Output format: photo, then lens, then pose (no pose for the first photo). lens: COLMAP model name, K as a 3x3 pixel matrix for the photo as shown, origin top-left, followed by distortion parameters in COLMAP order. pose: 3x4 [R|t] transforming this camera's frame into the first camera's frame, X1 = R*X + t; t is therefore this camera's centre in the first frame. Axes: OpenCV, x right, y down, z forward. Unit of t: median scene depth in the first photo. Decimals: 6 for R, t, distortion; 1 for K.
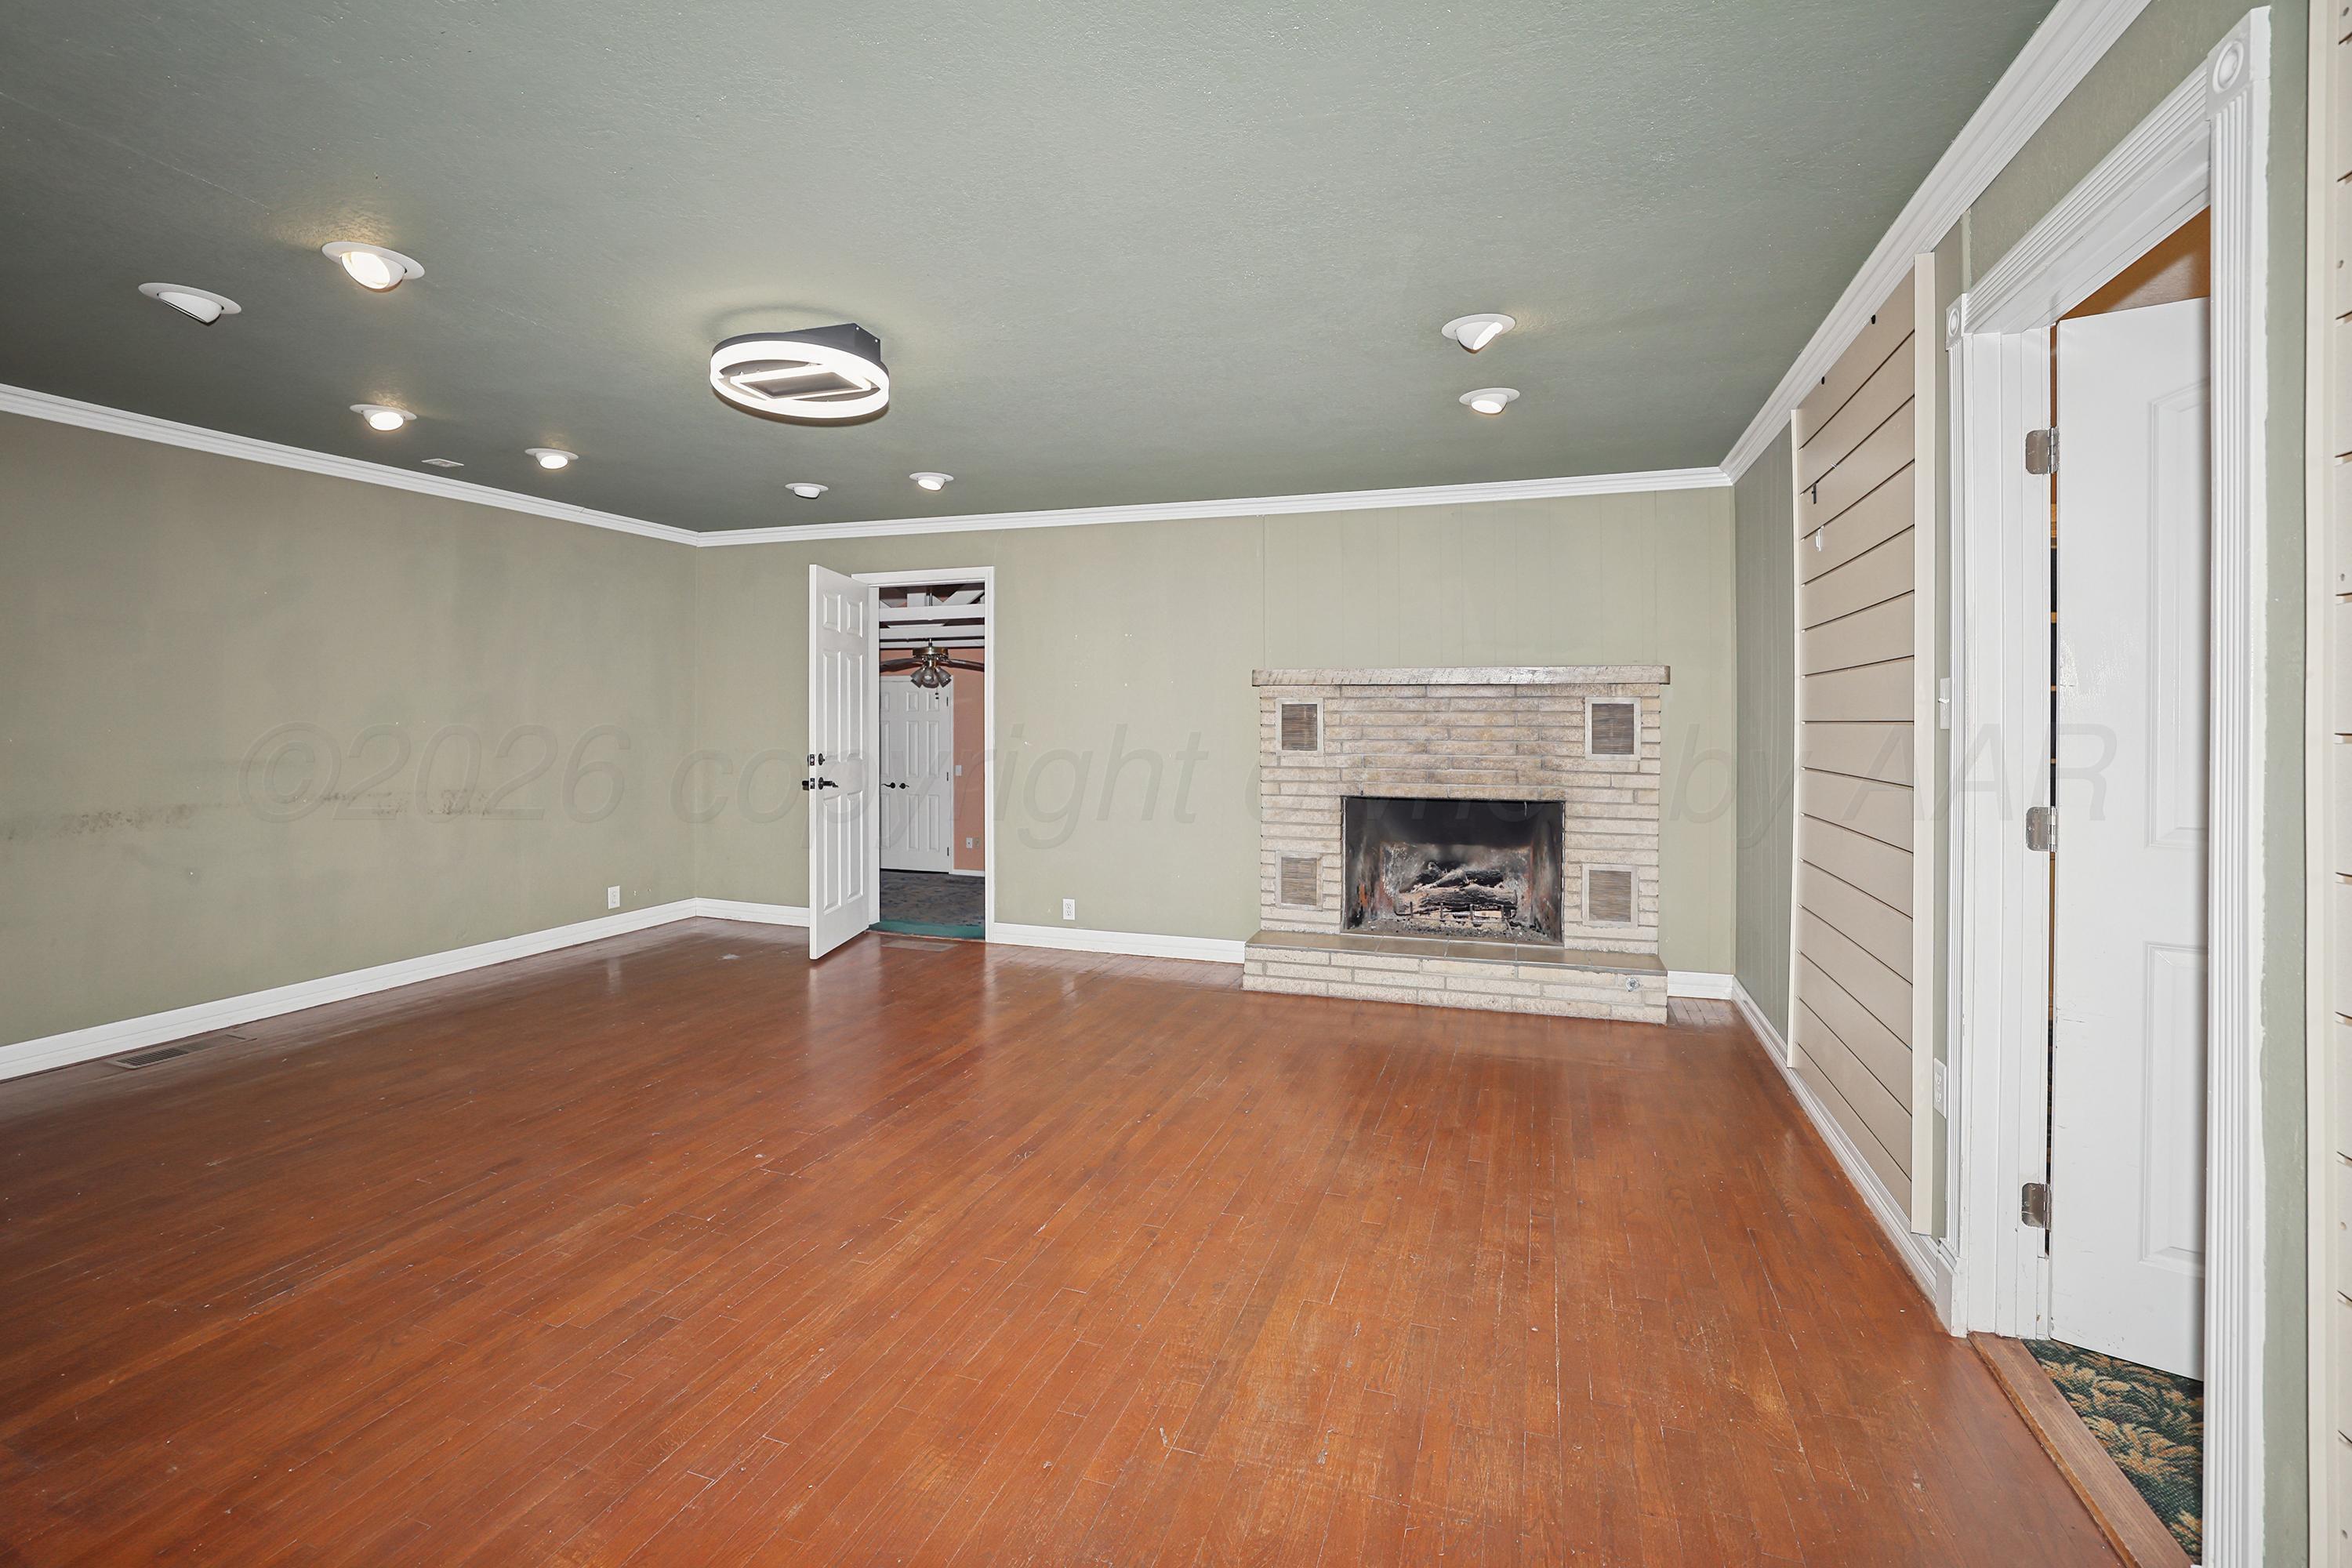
lens RADIAL K [[1048.4, 0, 1170.7], [0, 1048.4, 721.0], [0, 0, 1]] dist [-0.034723, 0.000255]
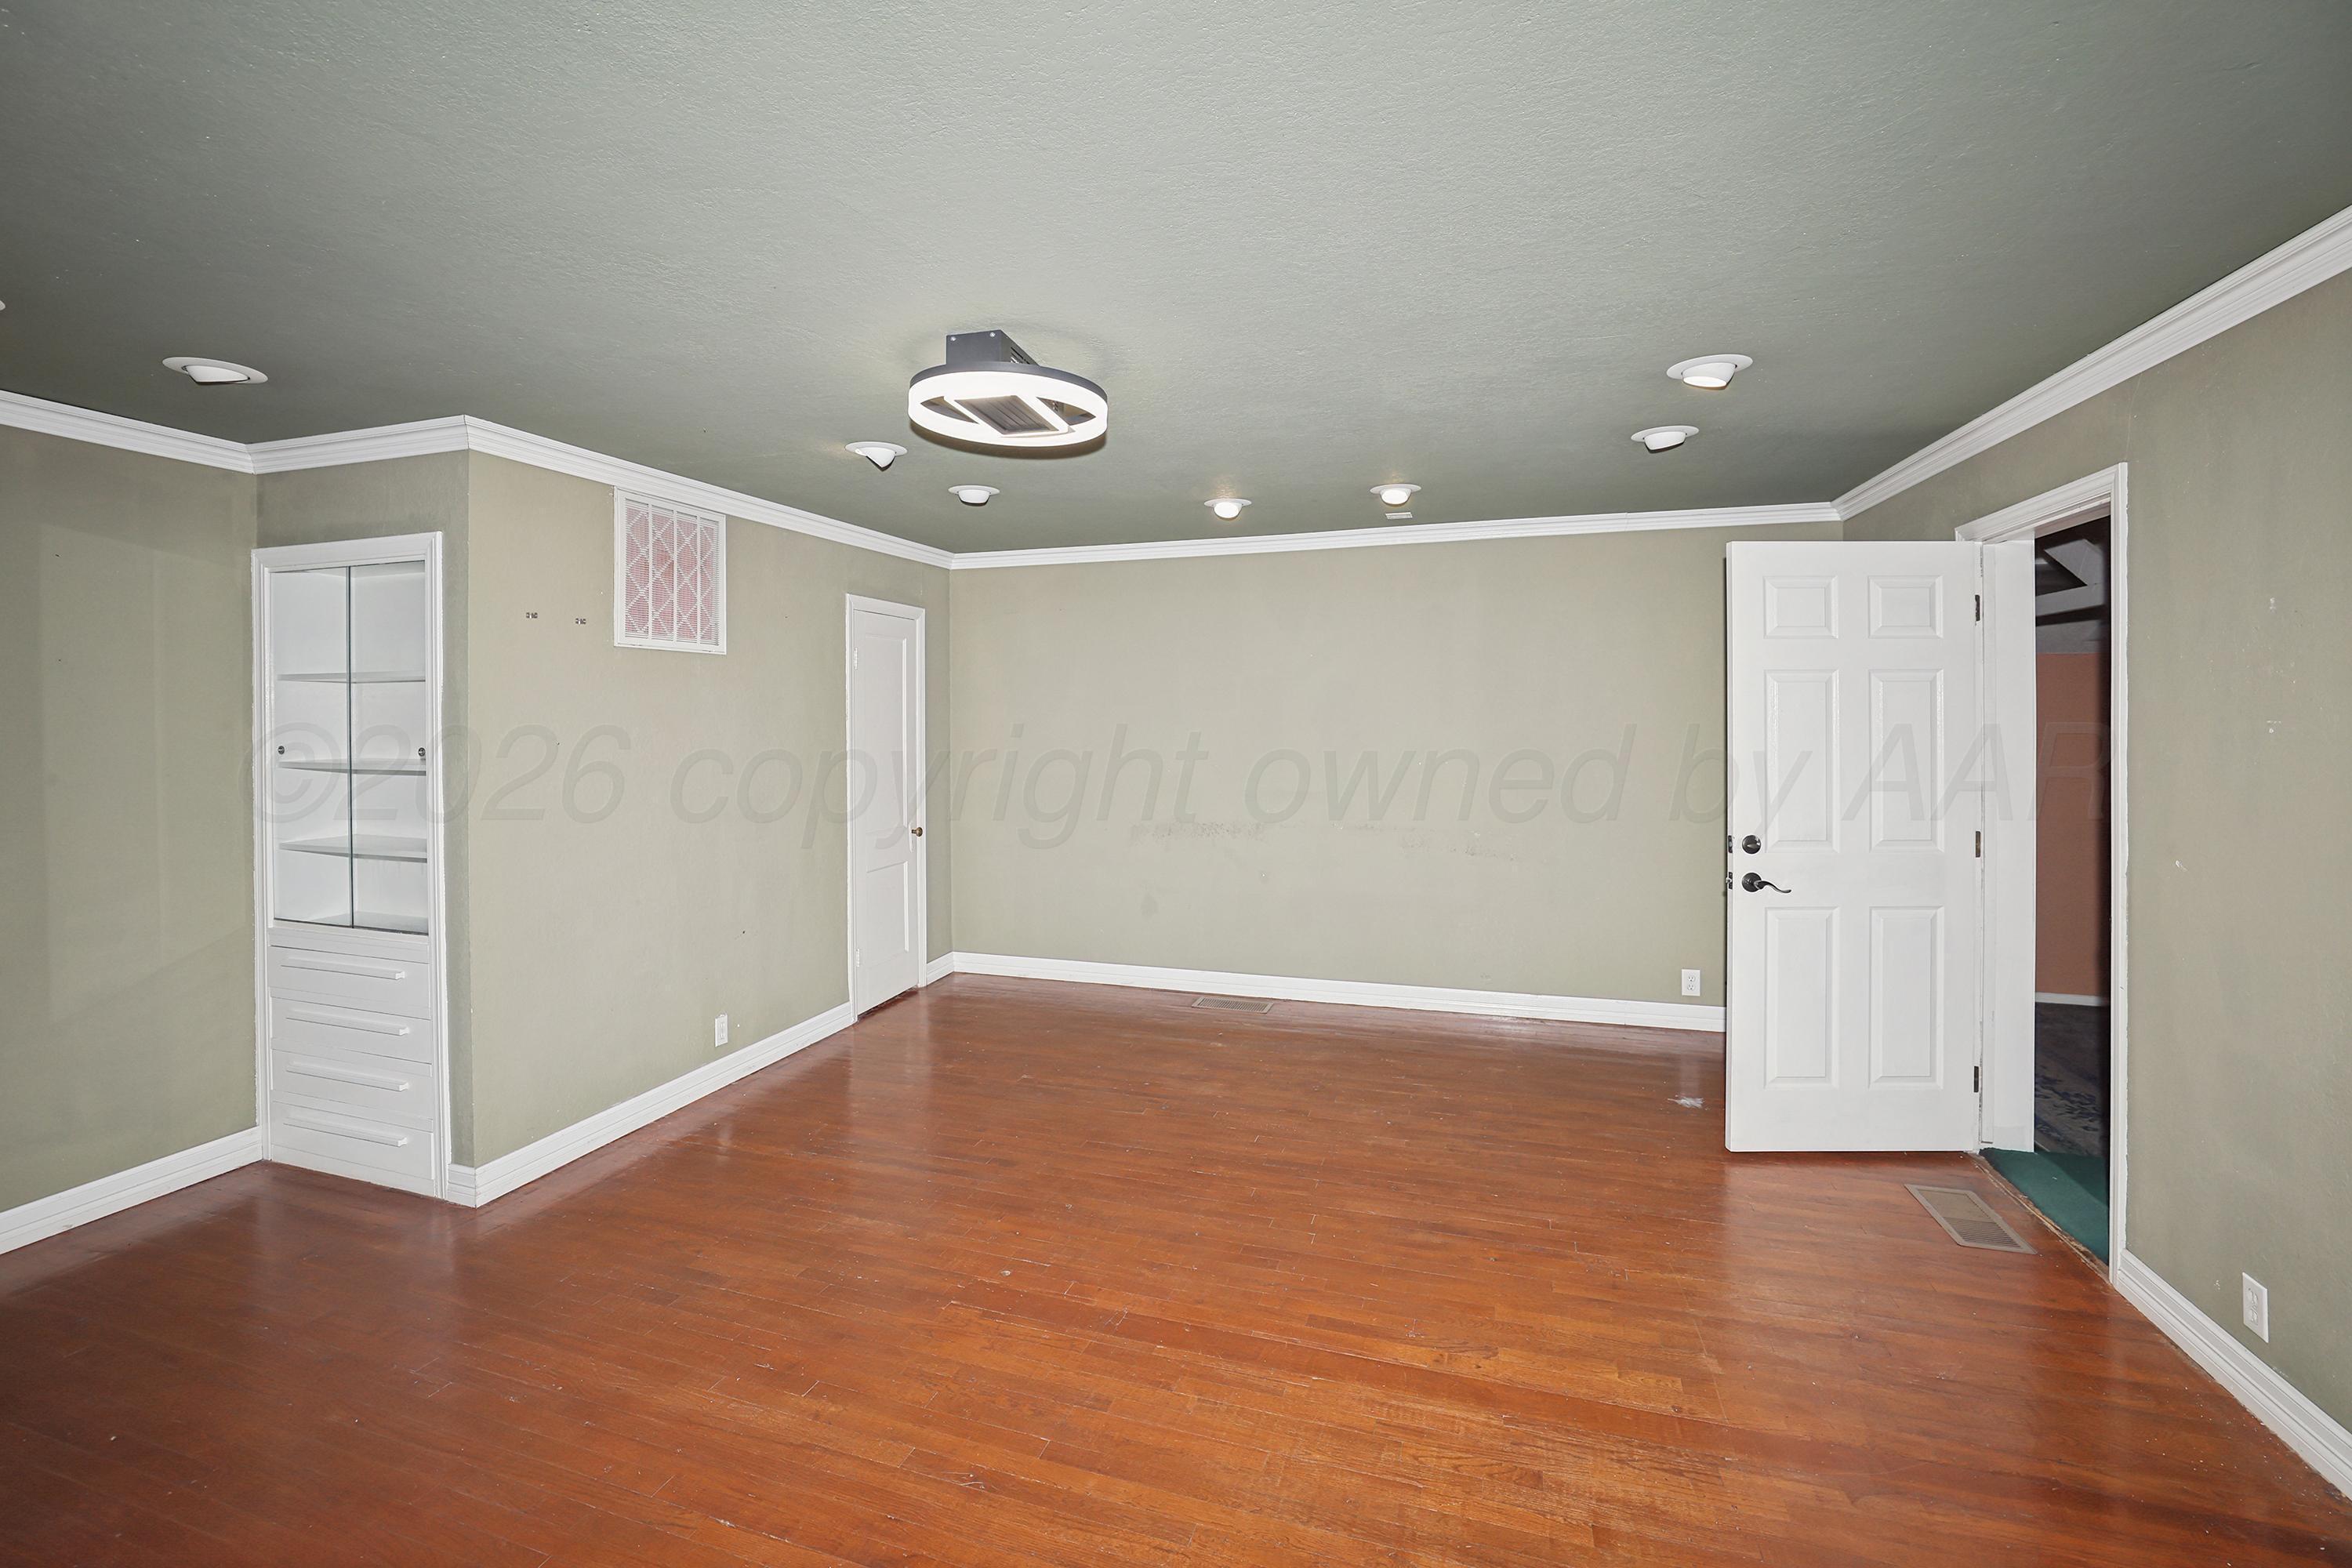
lens RADIAL K [[1048.4, 0, 1170.7], [0, 1048.4, 721.0], [0, 0, 1]] dist [-0.034723, 0.000255]
pose [[0.008172, 0.004732, -0.999955, 0.511538], [0.002475, 0.999986, 0.004752, -0.073924], [0.999964, -0.002514, 0.008160, 1.109515]]
